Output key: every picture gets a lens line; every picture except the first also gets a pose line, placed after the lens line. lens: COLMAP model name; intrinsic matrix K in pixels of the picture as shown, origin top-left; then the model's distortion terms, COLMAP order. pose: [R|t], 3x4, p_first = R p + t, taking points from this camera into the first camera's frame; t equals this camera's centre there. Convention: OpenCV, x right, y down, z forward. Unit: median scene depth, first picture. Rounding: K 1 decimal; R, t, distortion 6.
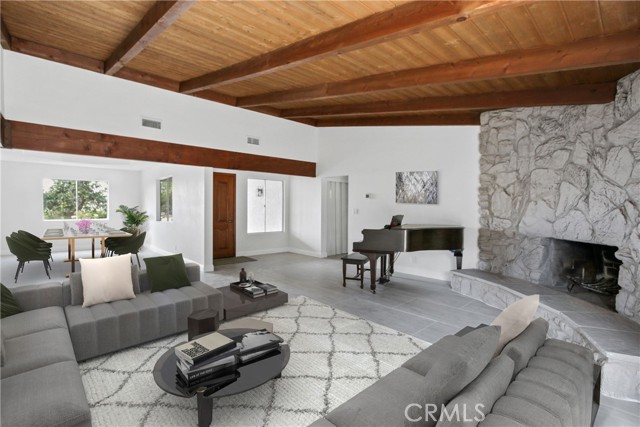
lens RADIAL K [[308.1, 0, 320.0], [0, 308.1, 213.5], [0, 0, 1]] dist [-0.000594, 0.000038]
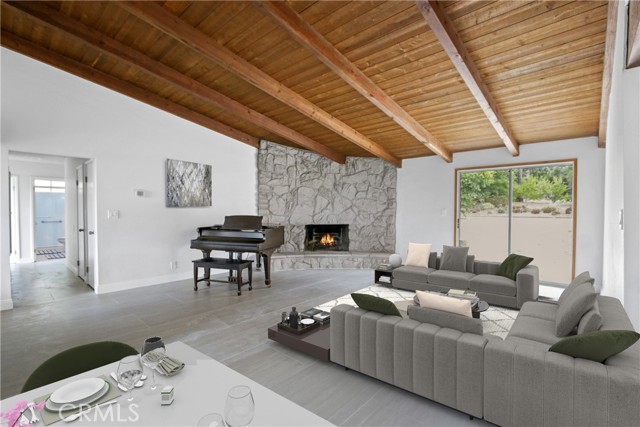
lens RADIAL K [[308.1, 0, 320.0], [0, 308.1, 213.5], [0, 0, 1]] dist [-0.000594, 0.000038]
pose [[-0.102157, -0.018565, 0.994595, -1.039368], [0.019493, 0.999597, 0.020660, -0.023975], [-0.994577, 0.021498, -0.101754, 1.046901]]
